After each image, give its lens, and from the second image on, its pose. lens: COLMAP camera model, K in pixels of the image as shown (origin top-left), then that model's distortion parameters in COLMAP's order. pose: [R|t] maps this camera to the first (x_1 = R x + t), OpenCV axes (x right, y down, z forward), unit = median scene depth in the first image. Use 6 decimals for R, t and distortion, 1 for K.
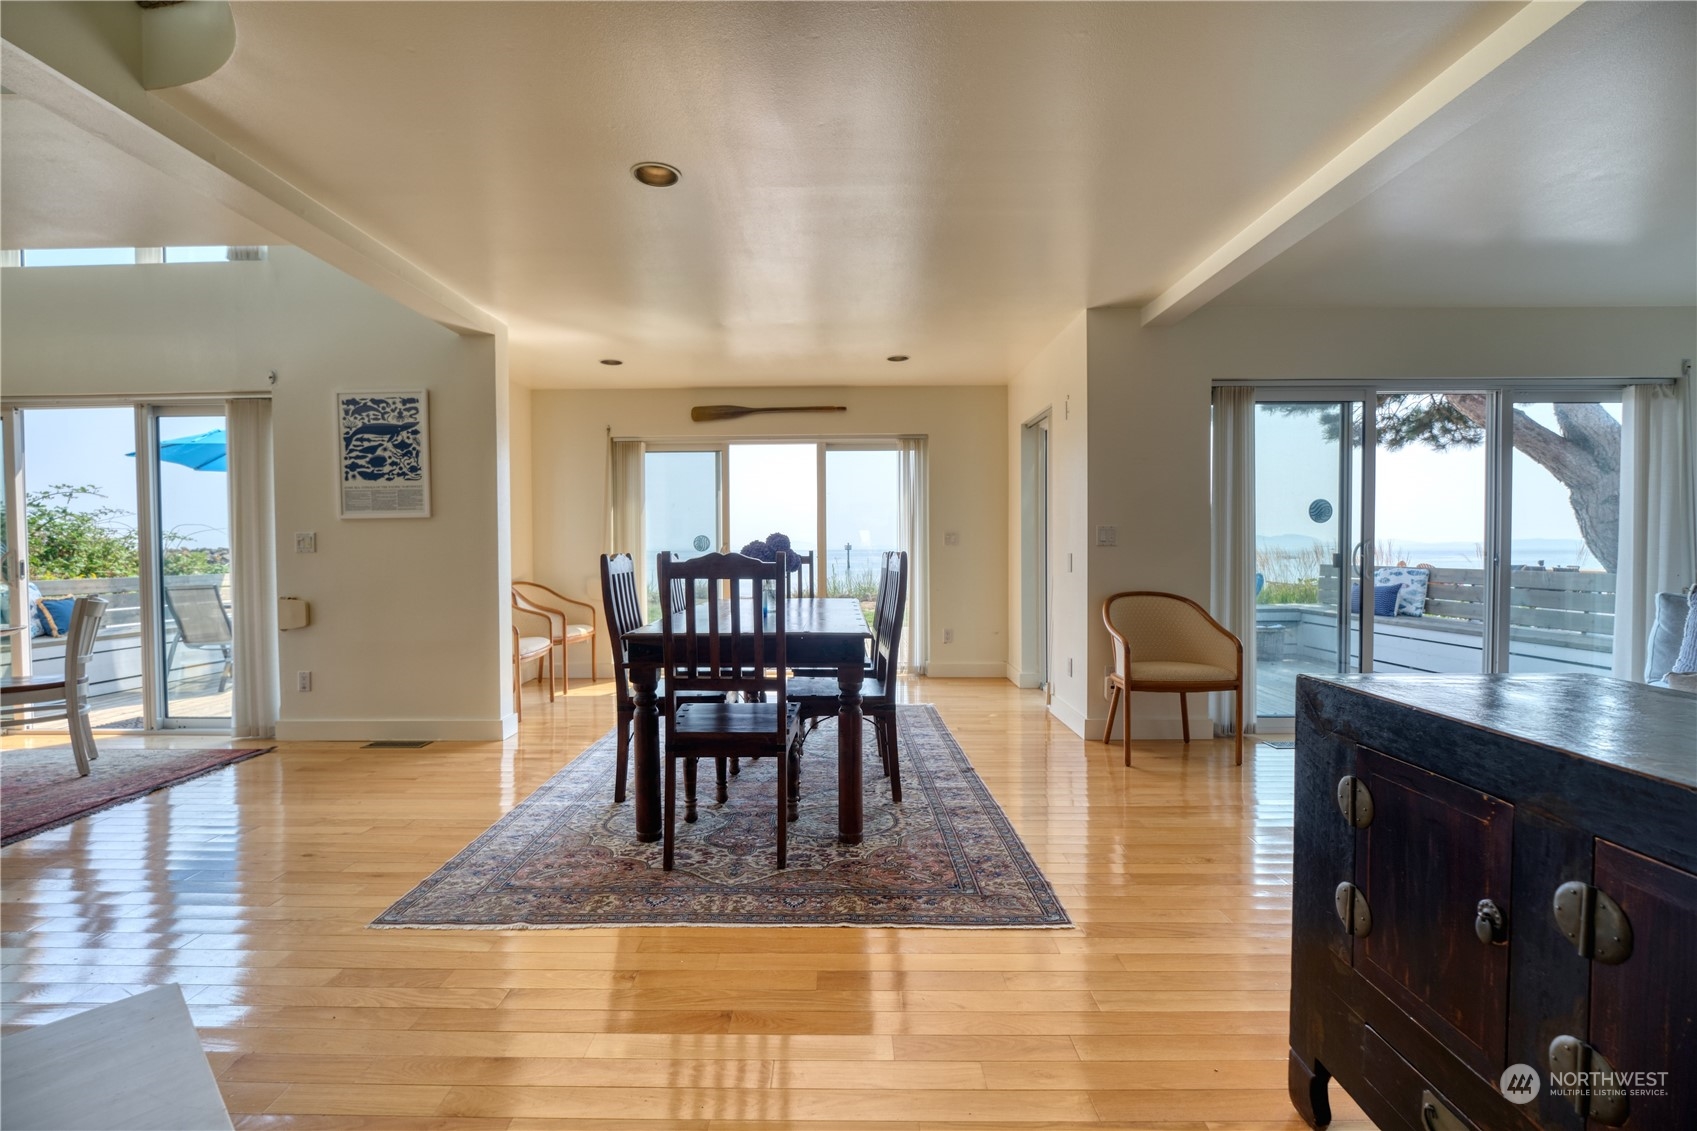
lens RADIAL K [[751.3, 0, 830.5], [0, 751.3, 568.8], [0, 0, 1]] dist [-0.013904, 0.000845]
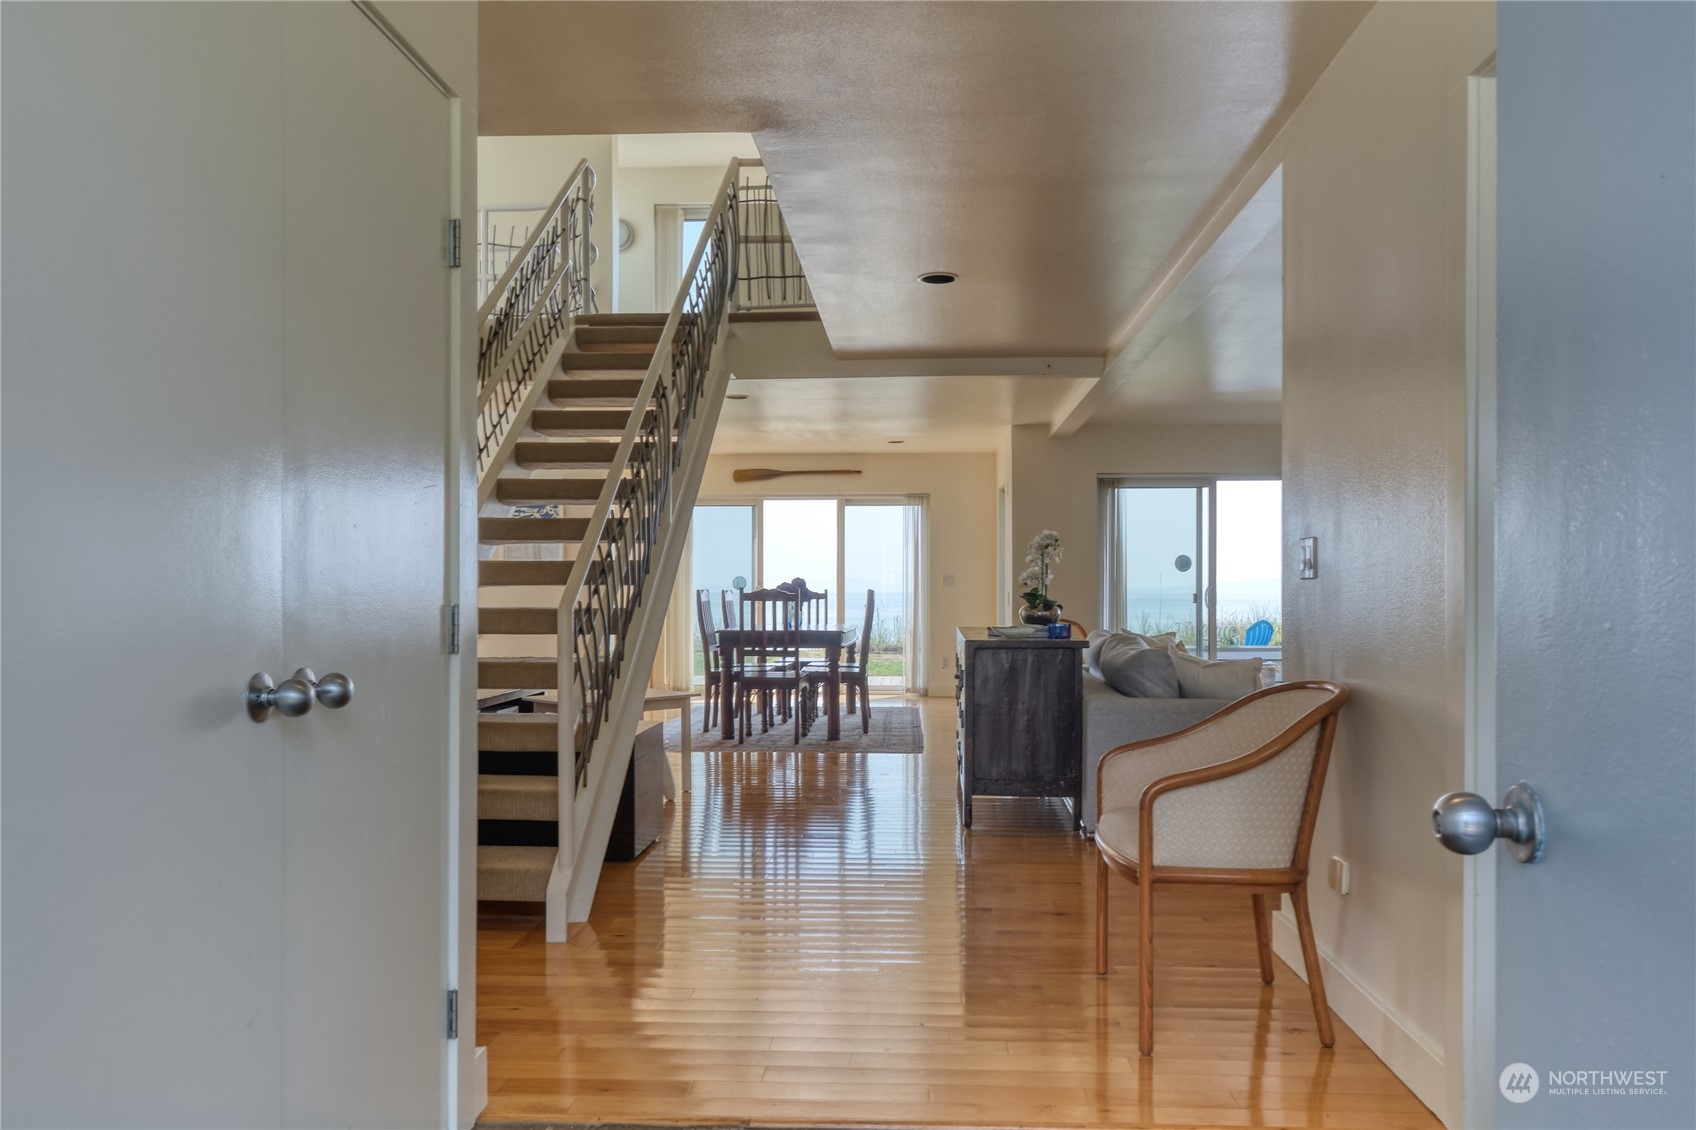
lens RADIAL K [[1132.8, 0, 851.1], [0, 1132.8, 599.1], [0, 0, 1]] dist [-0.110702, -0.000582]
pose [[0.999130, 0.007434, -0.041025, 0.117336], [-0.008232, 0.999779, -0.019324, 0.036998], [0.040873, 0.019645, 0.998971, -1.171297]]
